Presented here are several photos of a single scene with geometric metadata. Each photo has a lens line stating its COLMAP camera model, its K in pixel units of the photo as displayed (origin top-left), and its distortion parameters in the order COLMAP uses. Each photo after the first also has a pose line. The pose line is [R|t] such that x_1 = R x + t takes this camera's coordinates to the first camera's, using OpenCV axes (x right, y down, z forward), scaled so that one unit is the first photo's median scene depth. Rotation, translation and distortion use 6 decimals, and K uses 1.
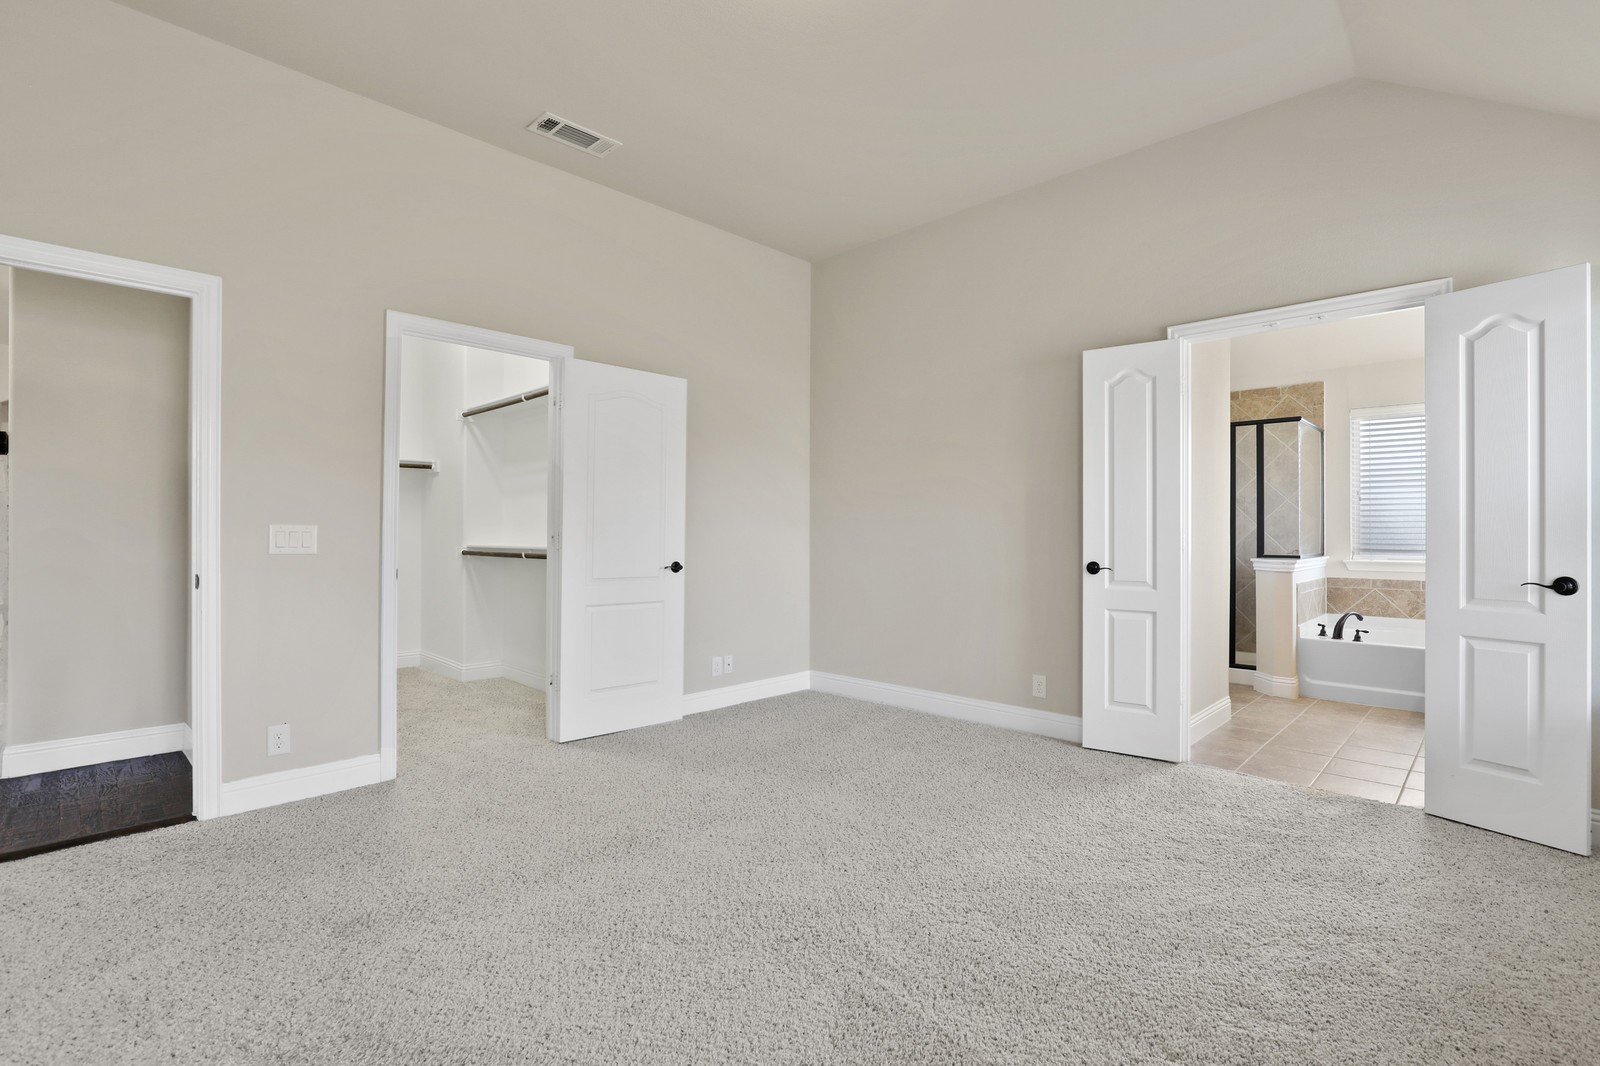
lens RADIAL K [[743.8, 0, 811.2], [0, 743.8, 528.7], [0, 0, 1]] dist [-0.011724, 0.000393]
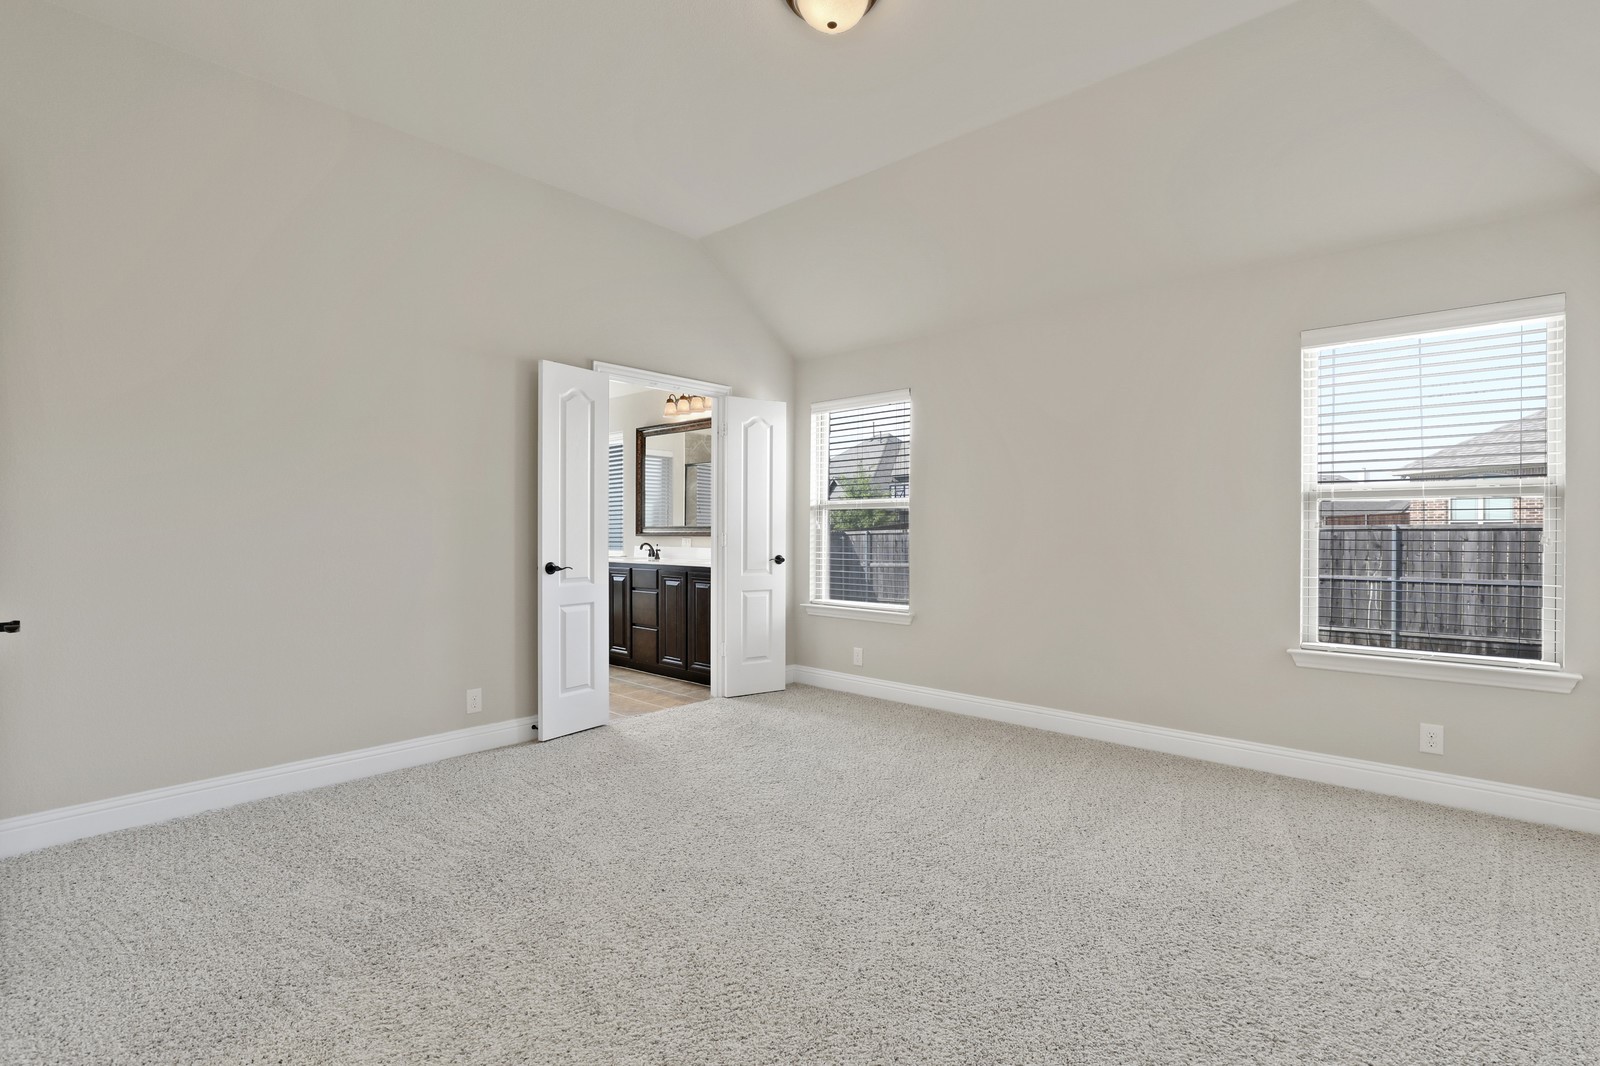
lens RADIAL K [[743.8, 0, 811.2], [0, 743.8, 528.7], [0, 0, 1]] dist [-0.011724, 0.000393]
pose [[-0.031762, -0.000678, 0.999495, -0.699209], [-0.002231, 0.999997, 0.000607, -0.005345], [-0.999493, -0.002211, -0.031764, 0.670192]]
